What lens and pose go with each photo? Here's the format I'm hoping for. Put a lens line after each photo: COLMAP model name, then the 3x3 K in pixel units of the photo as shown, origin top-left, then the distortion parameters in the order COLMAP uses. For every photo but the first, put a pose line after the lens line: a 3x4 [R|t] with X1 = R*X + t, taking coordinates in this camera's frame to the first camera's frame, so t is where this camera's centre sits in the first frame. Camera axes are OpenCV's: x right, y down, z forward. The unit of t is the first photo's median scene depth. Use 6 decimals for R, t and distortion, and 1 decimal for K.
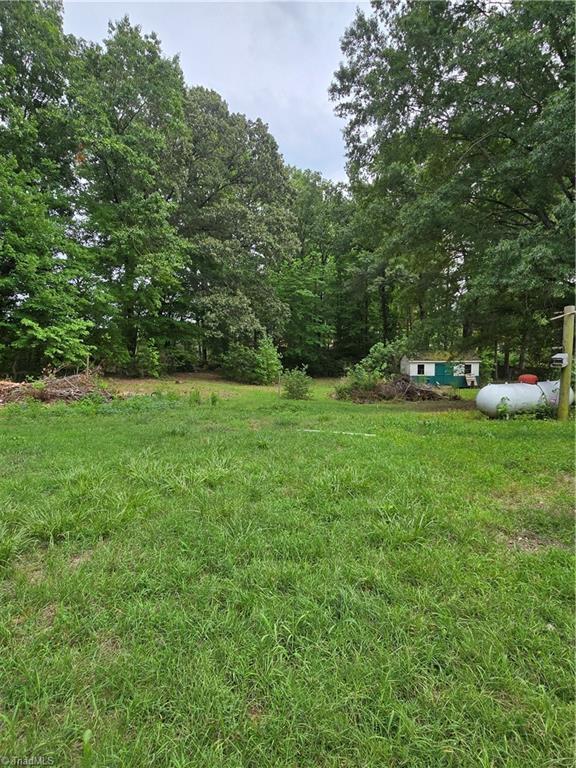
lens RADIAL K [[452.3, 0, 287.0], [0, 452.3, 385.2], [0, 0, 1]] dist [-0.003826, -0.001108]
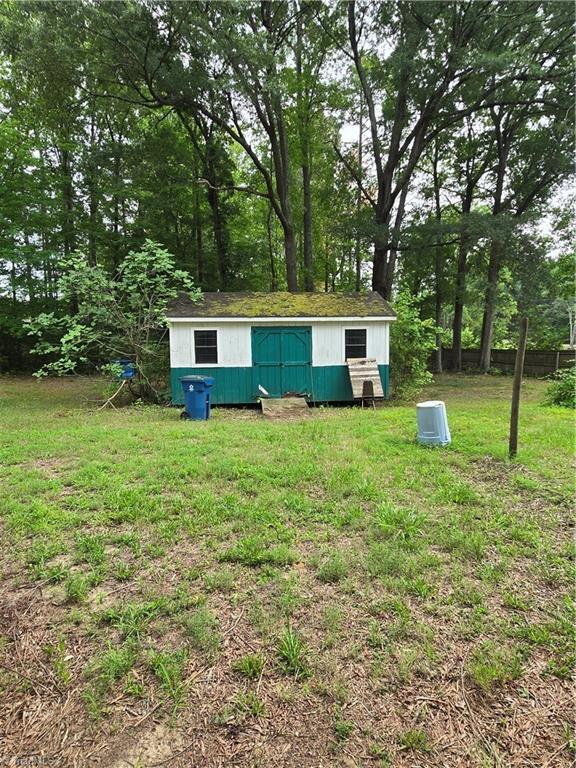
lens RADIAL K [[452.3, 0, 288.0], [0, 452.3, 384.3], [0, 0, 1]] dist [-0.003826, -0.001108]
pose [[0.994020, -0.019721, 0.107406, 0.318105], [0.018997, 0.999789, 0.007760, -0.010701], [-0.107537, -0.005674, 0.994185, 0.689848]]
